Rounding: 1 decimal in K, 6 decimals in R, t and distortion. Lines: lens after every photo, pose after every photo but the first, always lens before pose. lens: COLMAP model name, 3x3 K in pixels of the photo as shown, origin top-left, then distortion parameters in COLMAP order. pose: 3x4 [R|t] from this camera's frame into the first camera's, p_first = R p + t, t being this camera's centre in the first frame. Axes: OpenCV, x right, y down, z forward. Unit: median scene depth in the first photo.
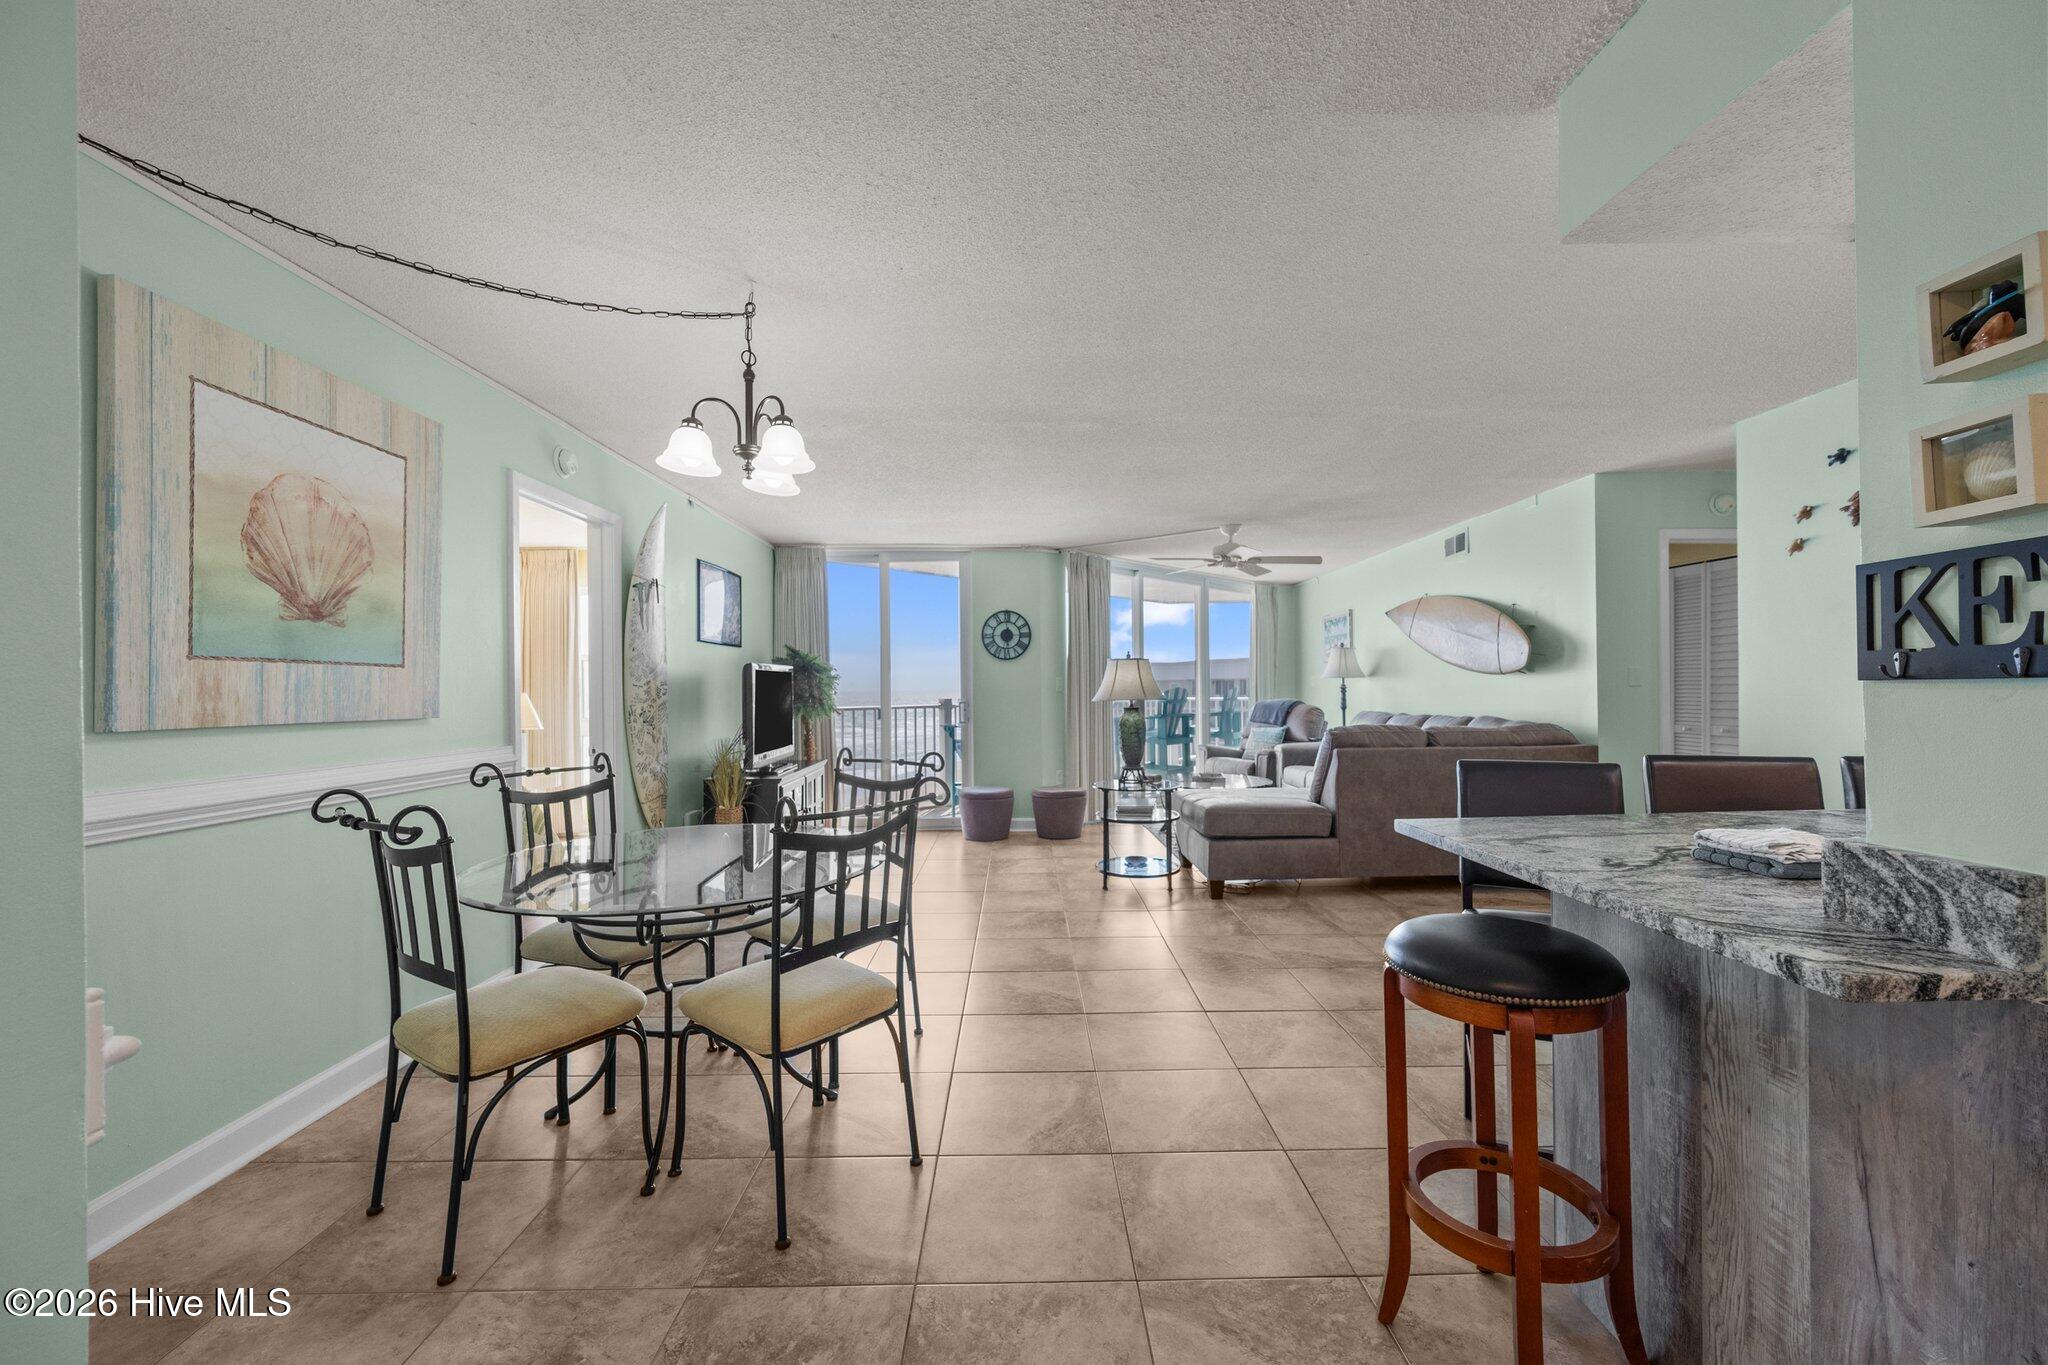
lens RADIAL K [[810.8, 0, 1024.6], [0, 810.8, 686.8], [0, 0, 1]] dist [0.001103, -0.000244]
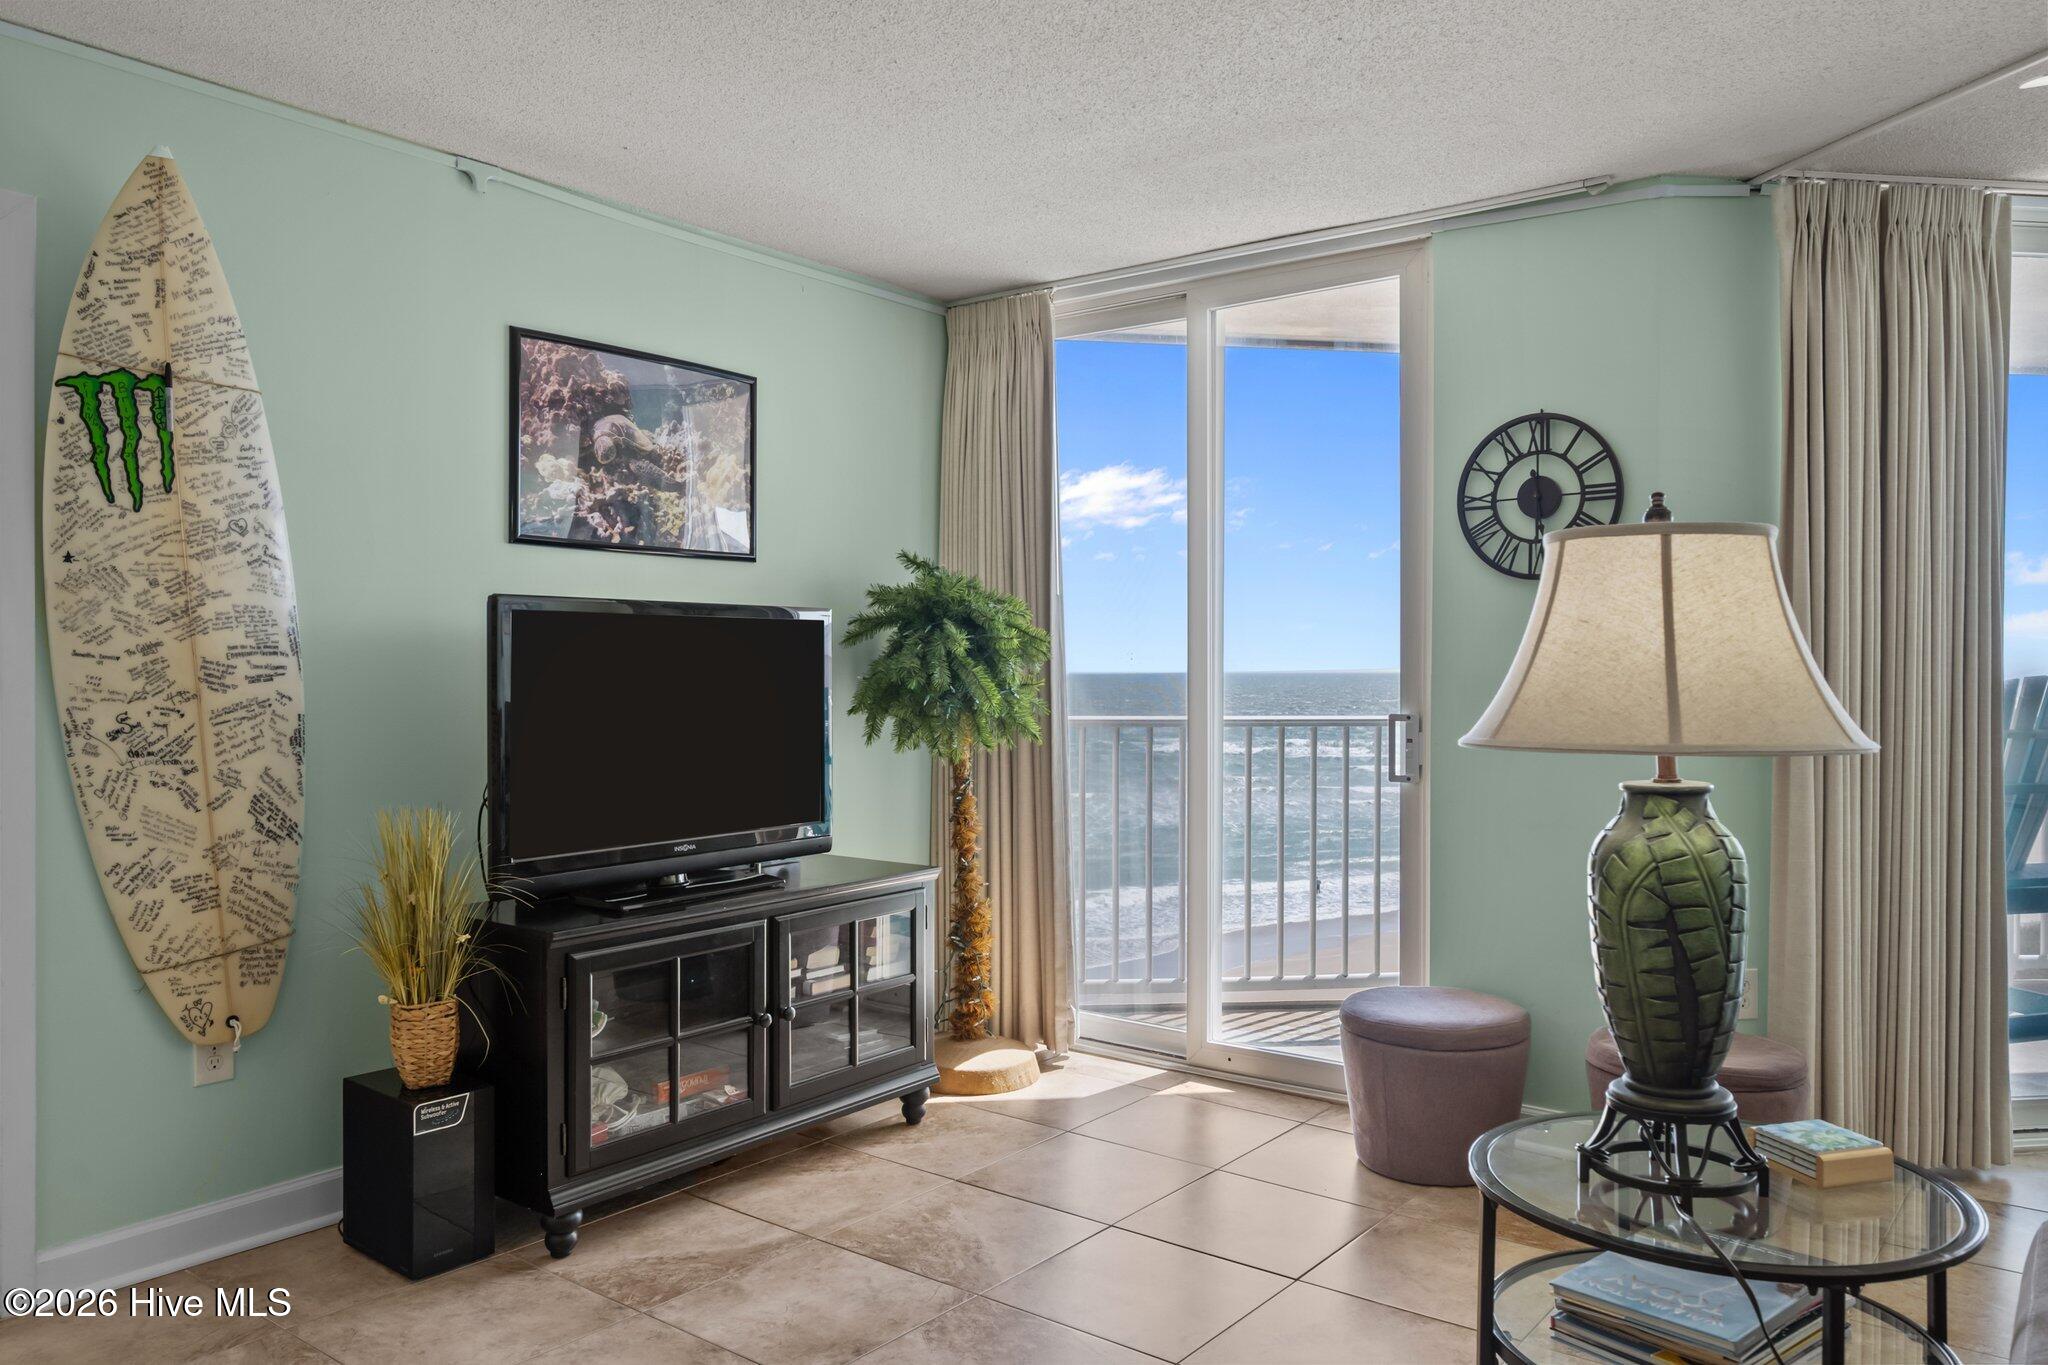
lens RADIAL K [[1448.7, 0, 1029.8], [0, 1448.7, 680.5], [0, 0, 1]] dist [-0.004792, 0.008197]
pose [[0.783687, 0.016047, -0.620948, 0.268995], [-0.008652, 0.999851, 0.014920, -0.003626], [0.621095, -0.006320, 0.783710, 0.759291]]
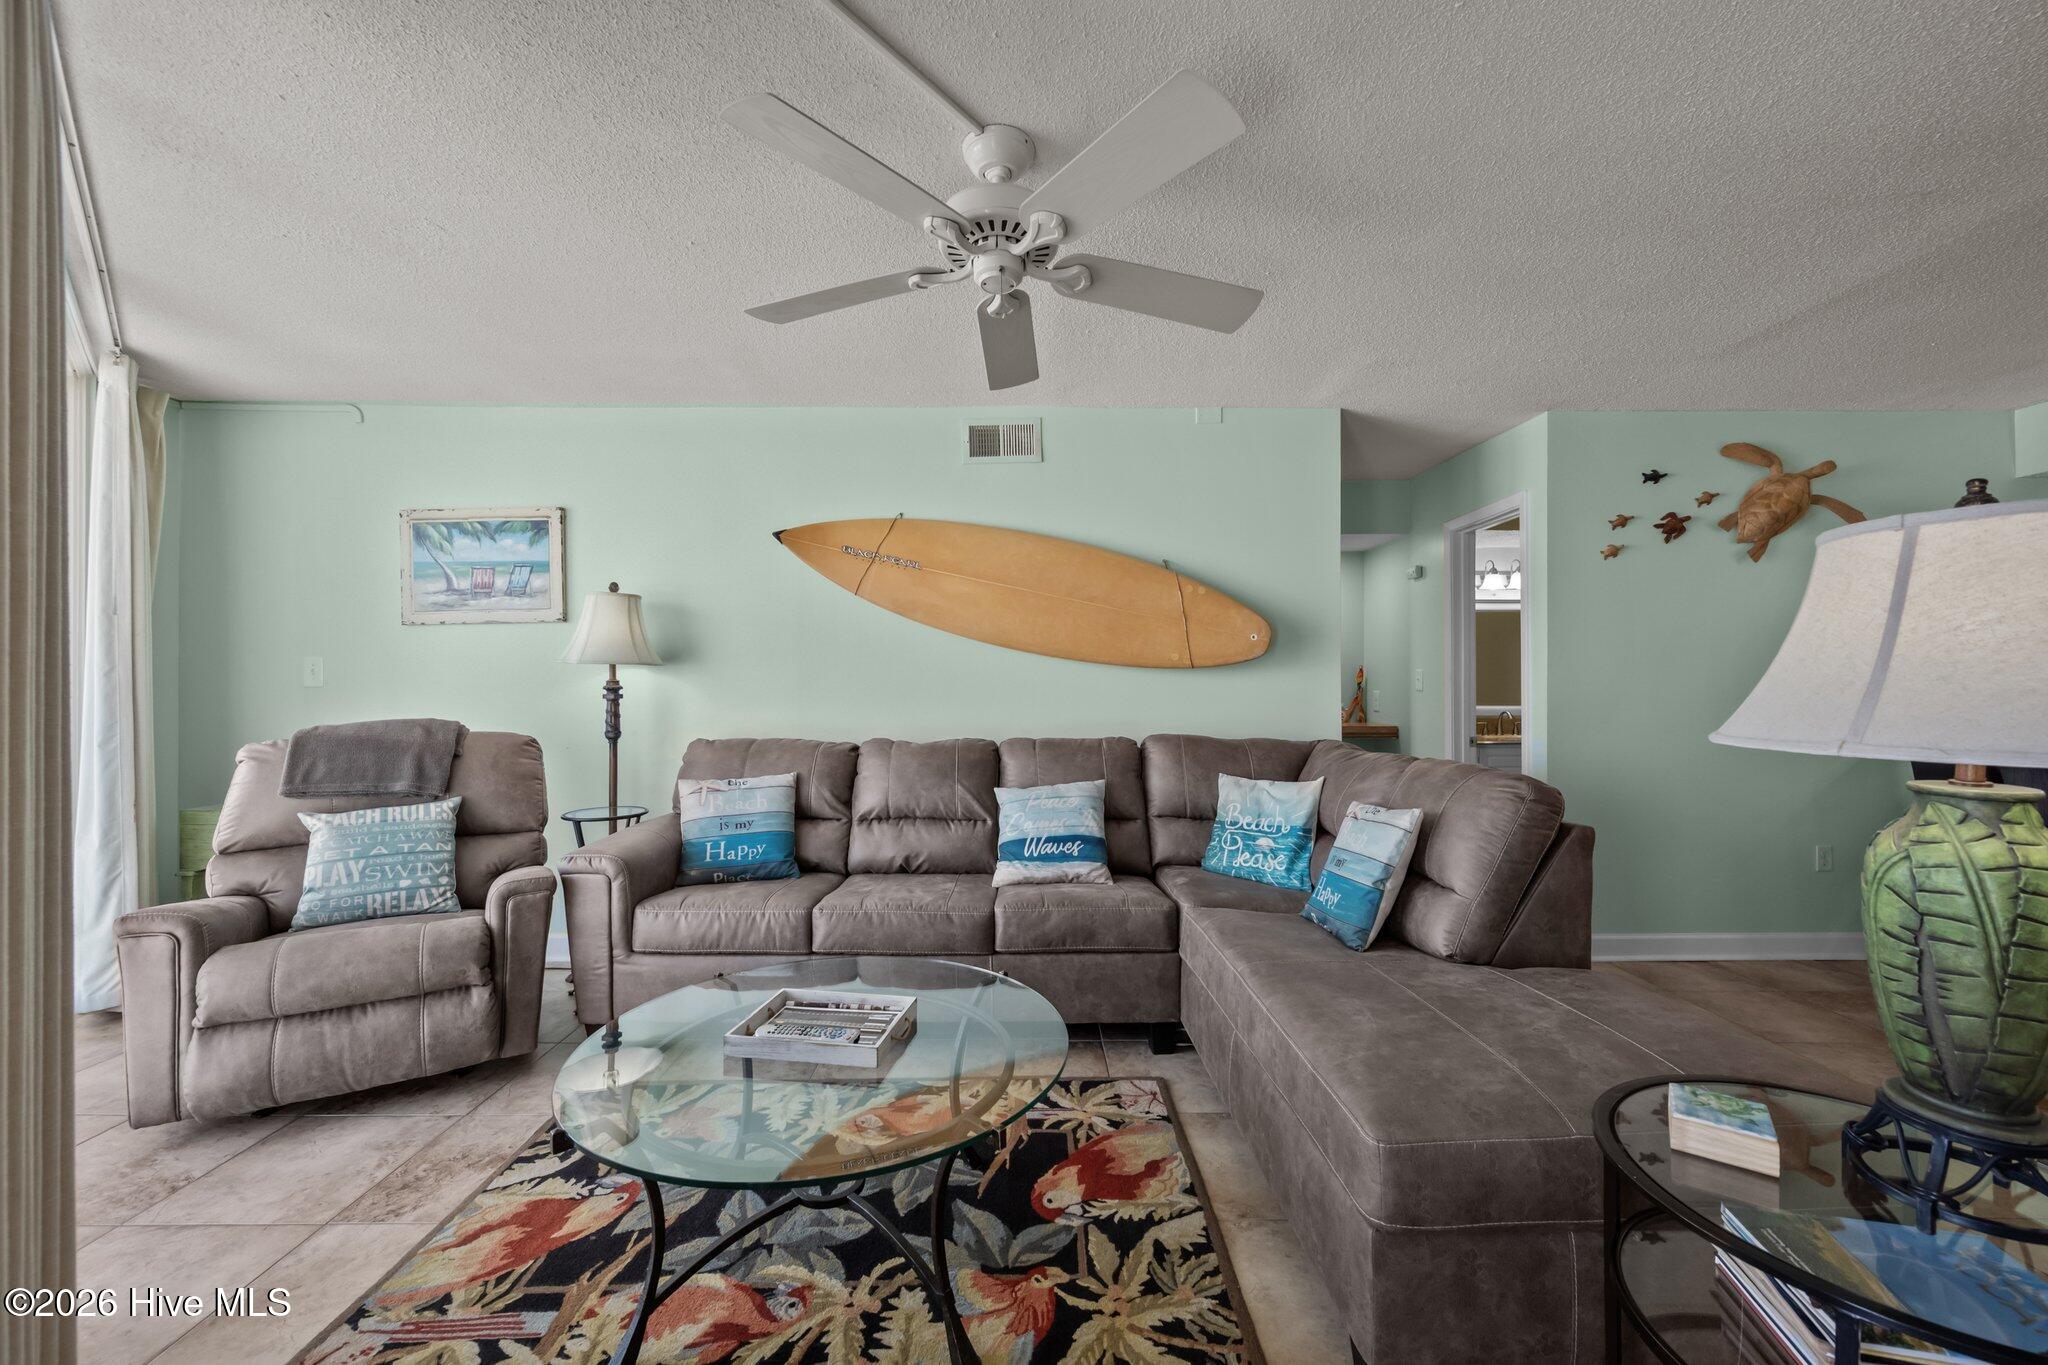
lens RADIAL K [[810.8, 0, 1024.2], [0, 810.8, 680.7], [0, 0, 1]] dist [0.001103, -0.000244]
pose [[0.001996, 0.012763, 0.999917, -0.063130], [-0.002341, 0.999916, -0.012759, 0.003980], [-0.999995, -0.002315, 0.002026, 1.454121]]
